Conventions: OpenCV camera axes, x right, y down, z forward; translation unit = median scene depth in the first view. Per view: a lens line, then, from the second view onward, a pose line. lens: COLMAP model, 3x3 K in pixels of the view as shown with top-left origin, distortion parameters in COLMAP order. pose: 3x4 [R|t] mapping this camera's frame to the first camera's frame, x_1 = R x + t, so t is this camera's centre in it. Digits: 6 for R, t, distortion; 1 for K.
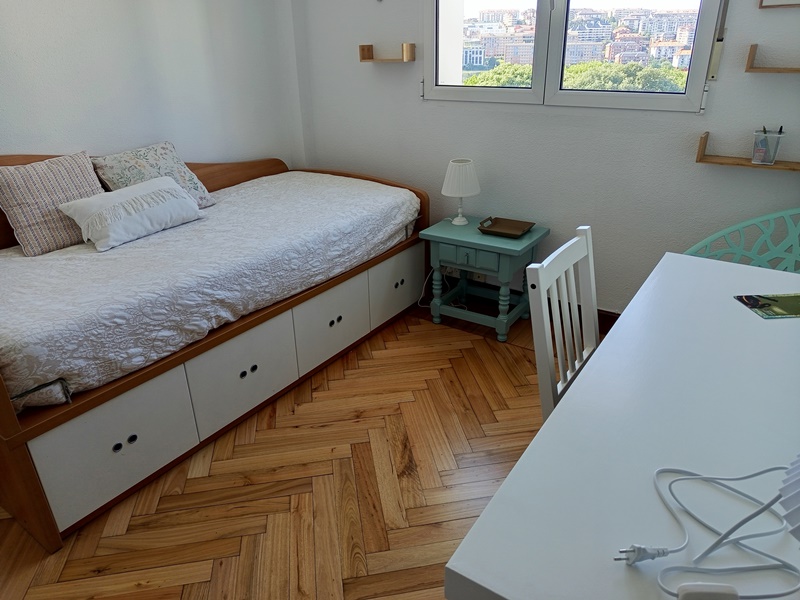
lens RADIAL K [[559.4, 0, 402.0], [0, 559.4, 296.3], [0, 0, 1]] dist [0.040044, -0.058268]
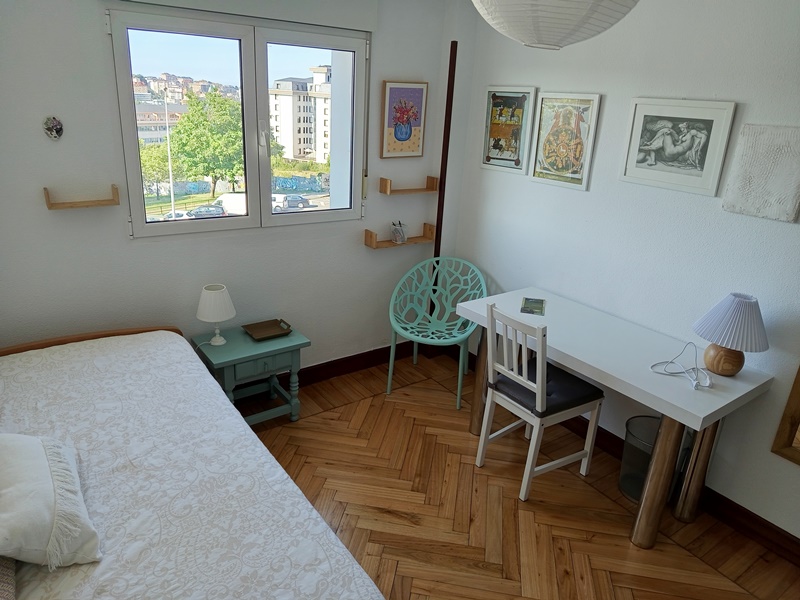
lens RADIAL K [[559.4, 0, 389.4], [0, 559.4, 298.4], [0, 0, 1]] dist [0.040044, -0.058268]
pose [[0.341319, -0.286810, 0.895121, -0.906159], [0.339182, 0.925728, 0.167284, -0.353368], [-0.876617, 0.246512, 0.413249, 0.337668]]
